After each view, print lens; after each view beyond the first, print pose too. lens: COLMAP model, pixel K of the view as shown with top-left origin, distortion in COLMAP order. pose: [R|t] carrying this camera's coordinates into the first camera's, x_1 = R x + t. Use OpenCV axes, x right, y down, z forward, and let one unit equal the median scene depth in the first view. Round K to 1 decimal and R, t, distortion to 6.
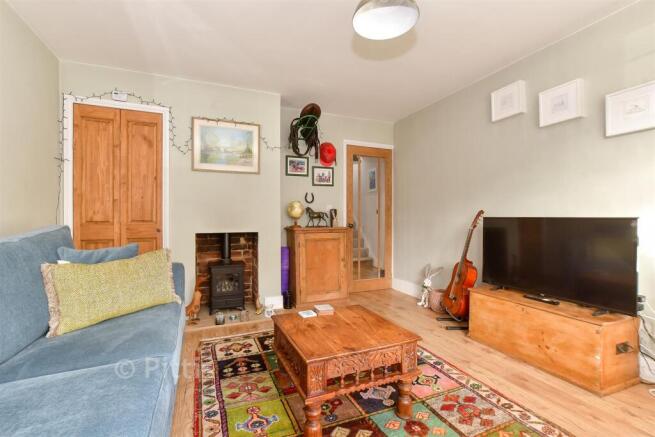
lens RADIAL K [[294.2, 0, 326.8], [0, 294.2, 217.8], [0, 0, 1]] dist [-0.000848, -0.000077]
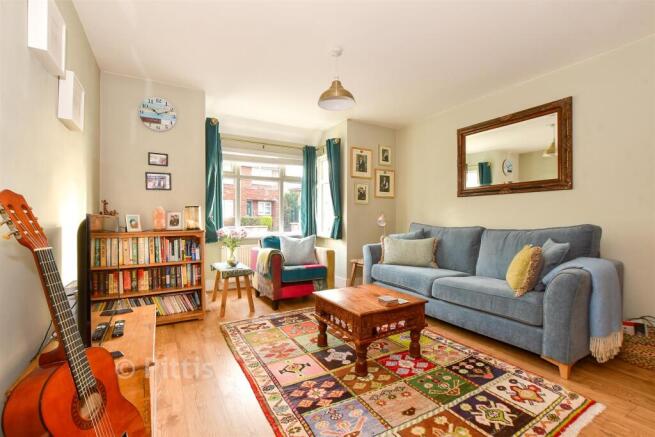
lens RADIAL K [[294.2, 0, 328.7], [0, 294.2, 217.4], [0, 0, 1]] dist [-0.000848, -0.000077]
pose [[-0.991309, -0.008319, -0.131289, 0.339978], [-0.008103, 0.999965, -0.002178, 0.002658], [0.131303, -0.001095, -0.991342, 1.975174]]
